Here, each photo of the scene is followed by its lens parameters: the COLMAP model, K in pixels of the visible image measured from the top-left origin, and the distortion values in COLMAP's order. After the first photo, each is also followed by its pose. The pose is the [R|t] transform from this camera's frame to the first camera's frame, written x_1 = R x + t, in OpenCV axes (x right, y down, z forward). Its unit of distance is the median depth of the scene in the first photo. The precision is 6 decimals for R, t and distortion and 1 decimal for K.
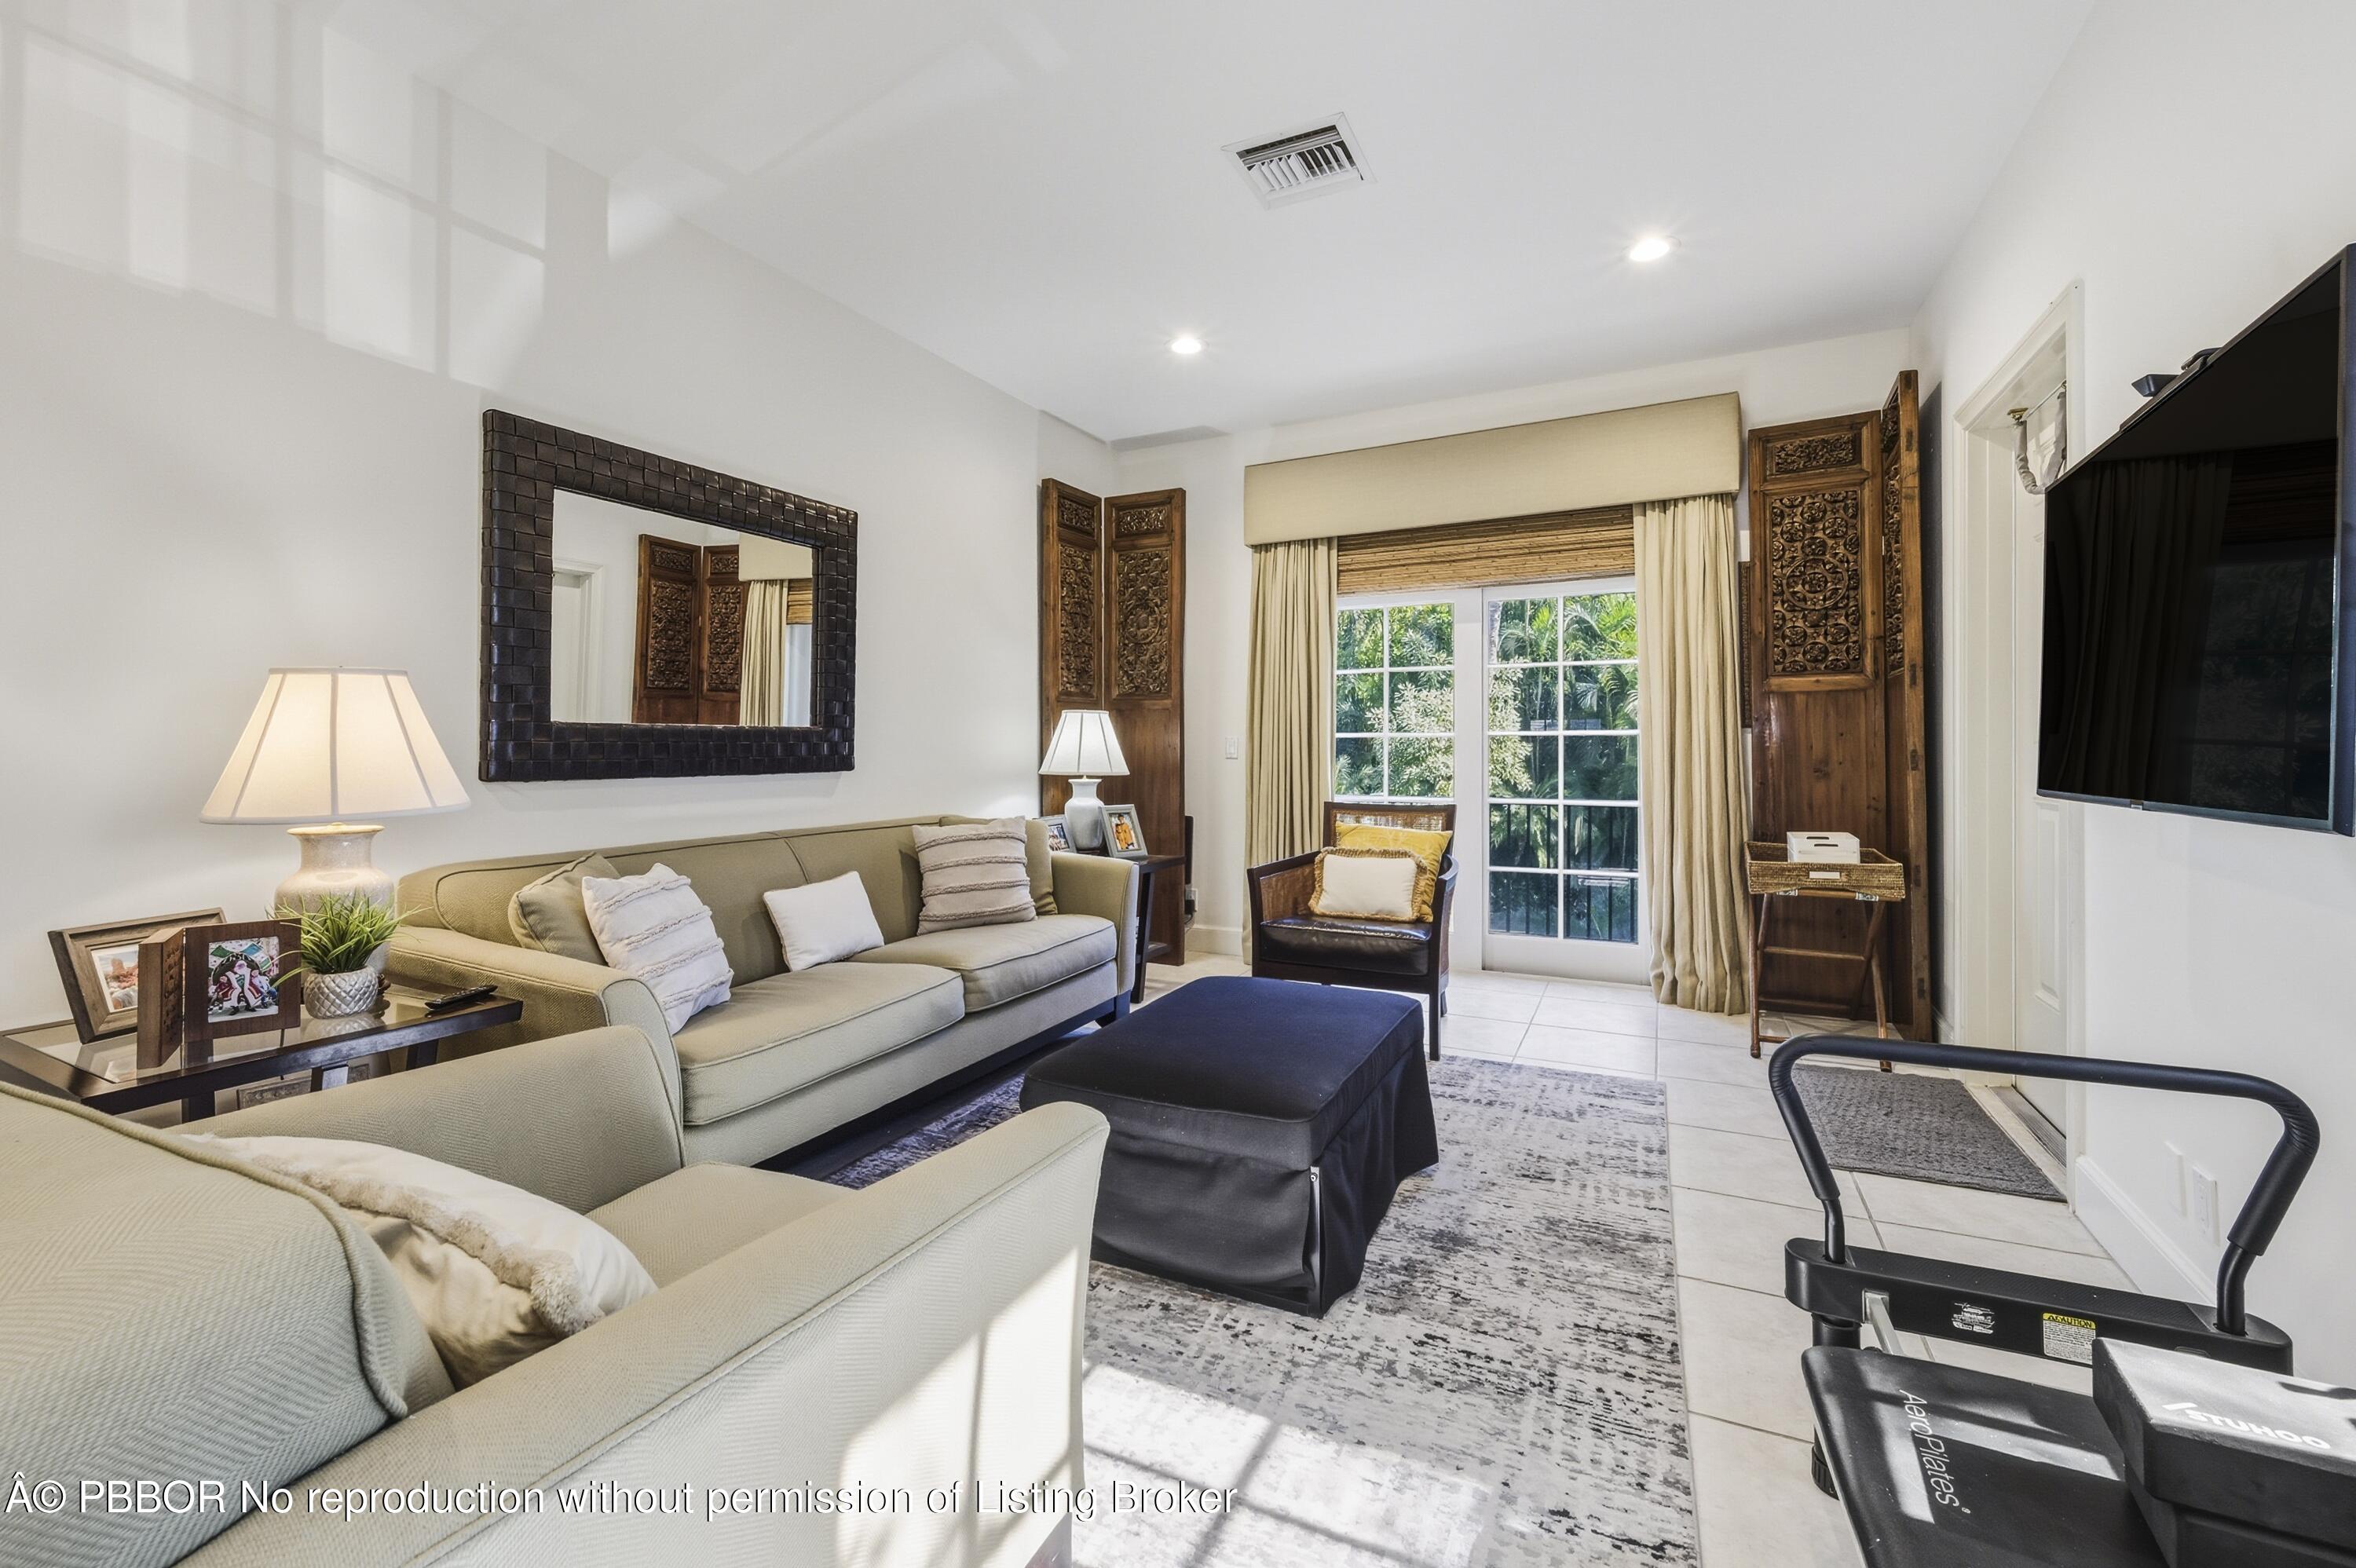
lens RADIAL K [[984.5, 0, 1171.3], [0, 984.5, 764.5], [0, 0, 1]] dist [0.008905, -0.000091]
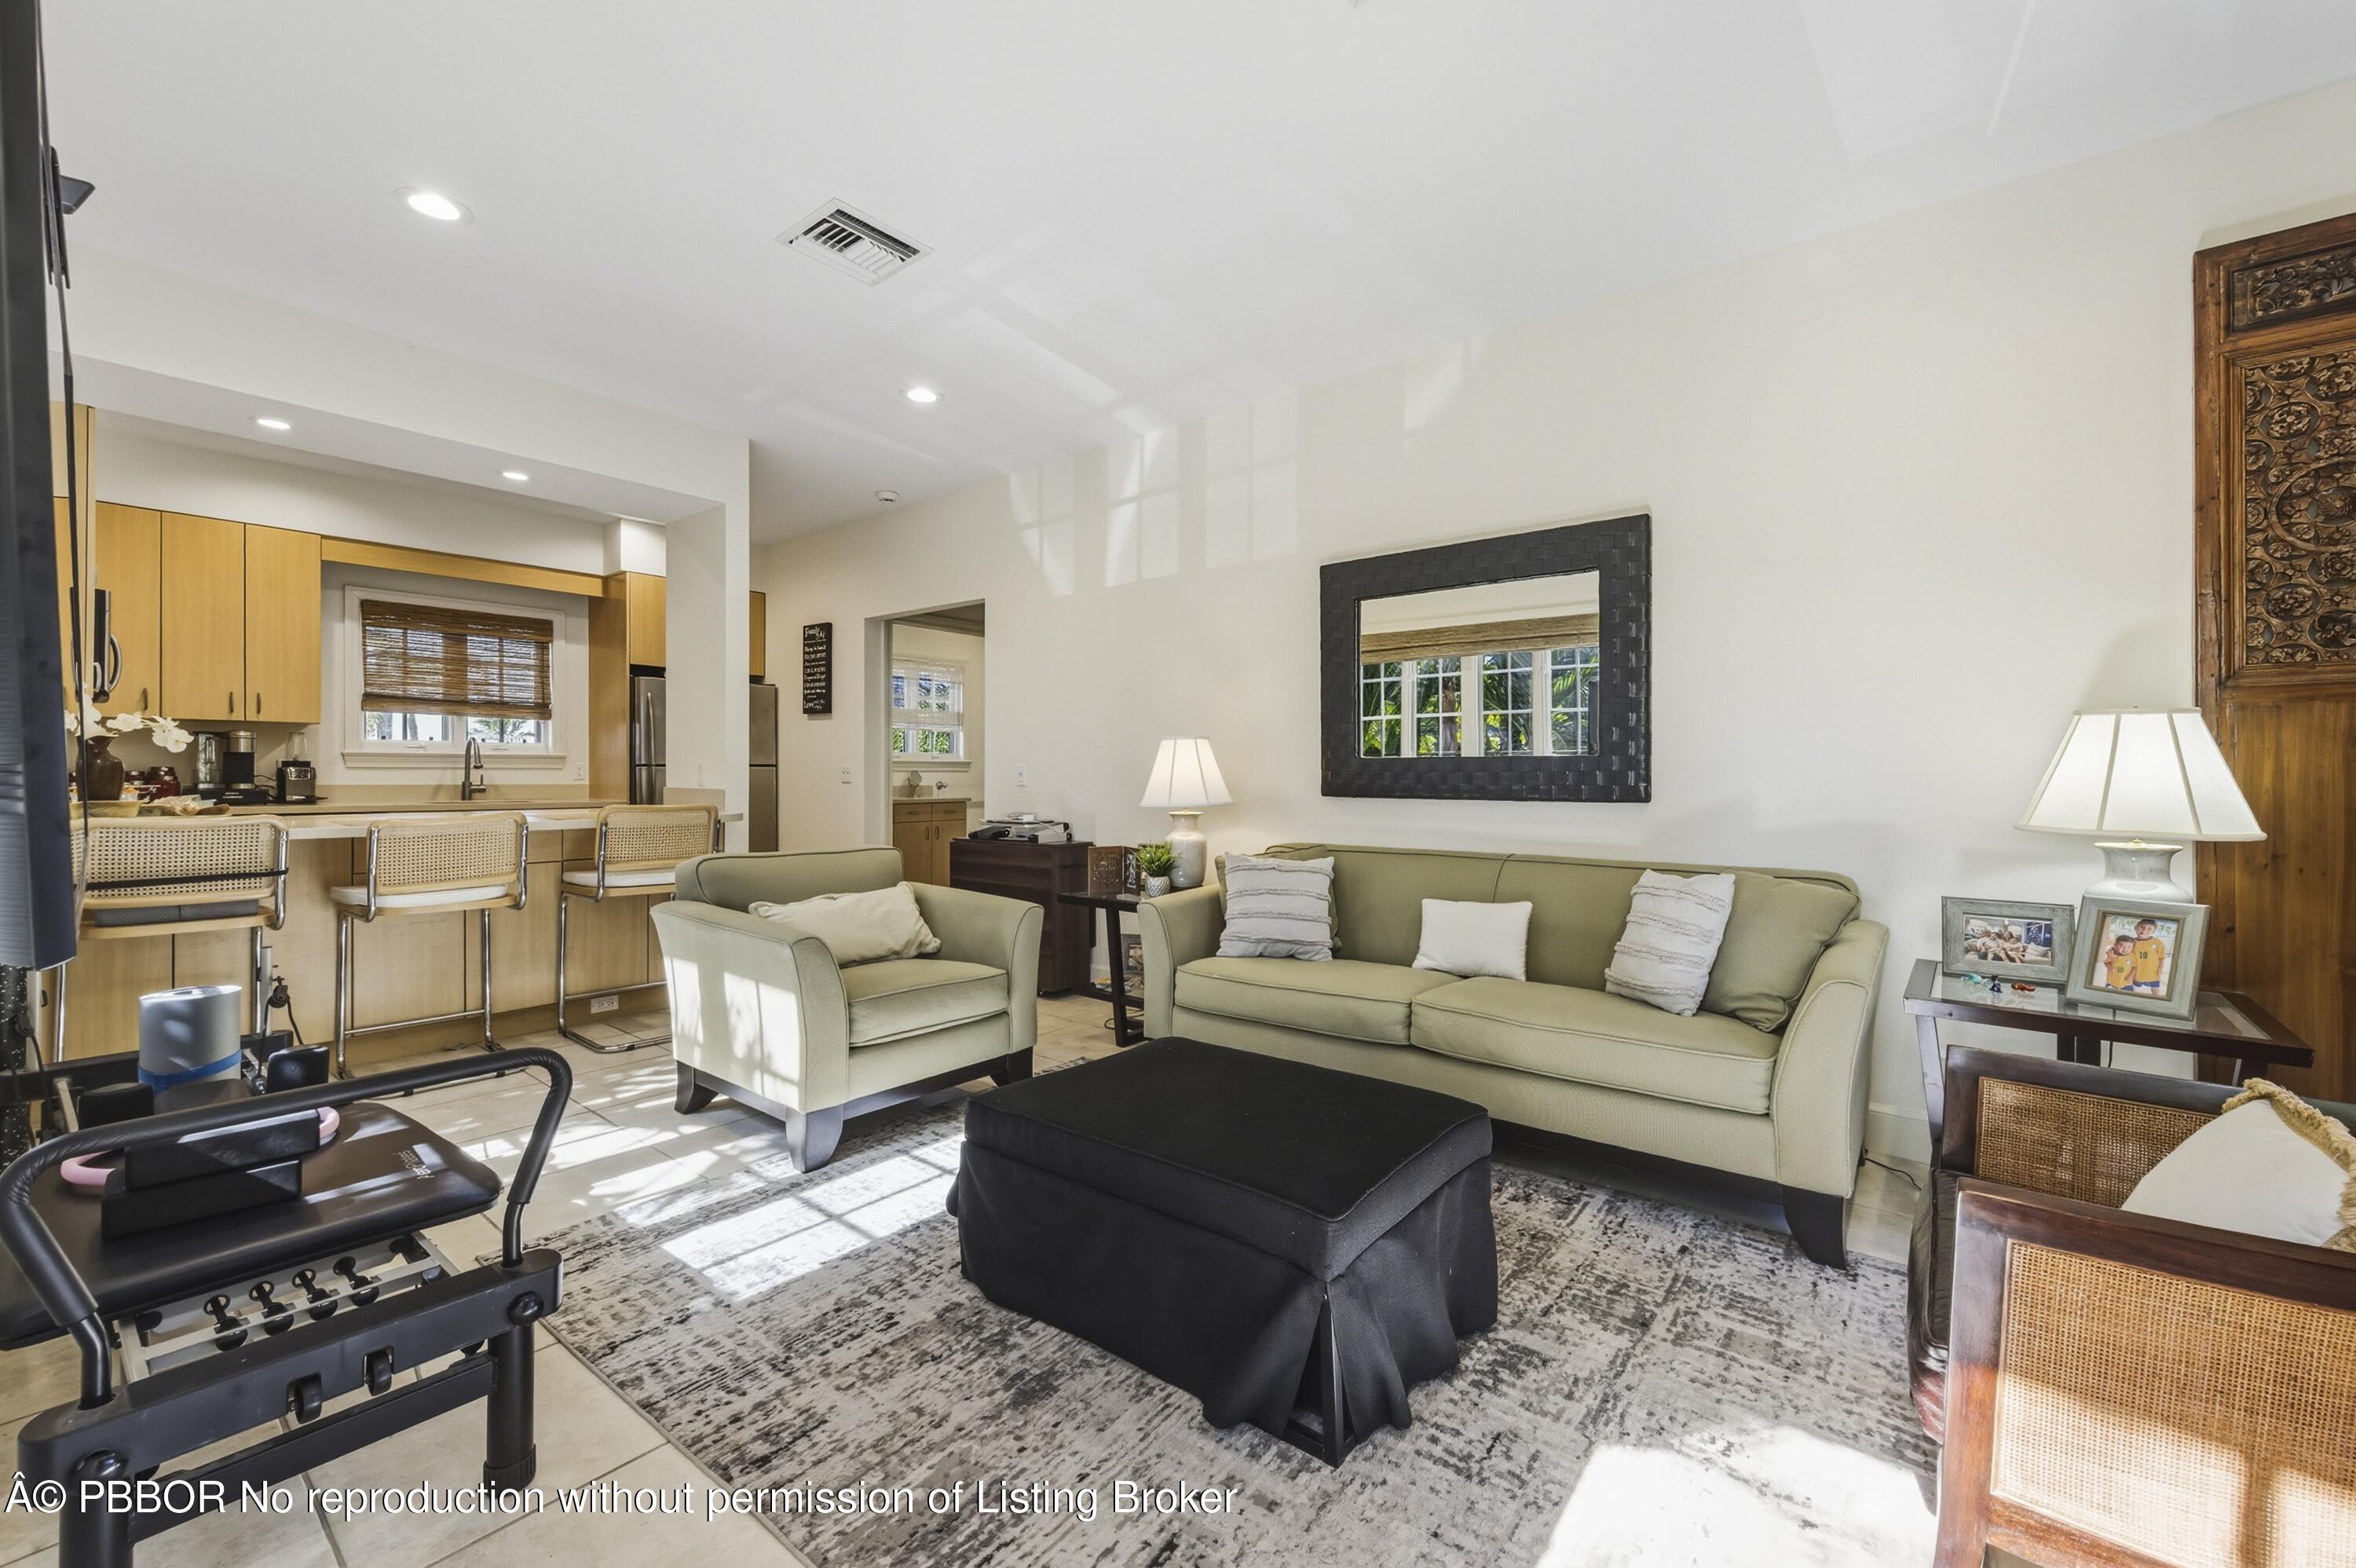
lens RADIAL K [[935.5, 0, 1171.7], [0, 935.5, 775.2], [0, 0, 1]] dist [0.001635, 0.000067]
pose [[-0.214422, 0.003586, -0.976735, 1.188464], [-0.026530, 0.999603, 0.009494, -0.030764], [0.976381, 0.027949, -0.214242, 1.500709]]
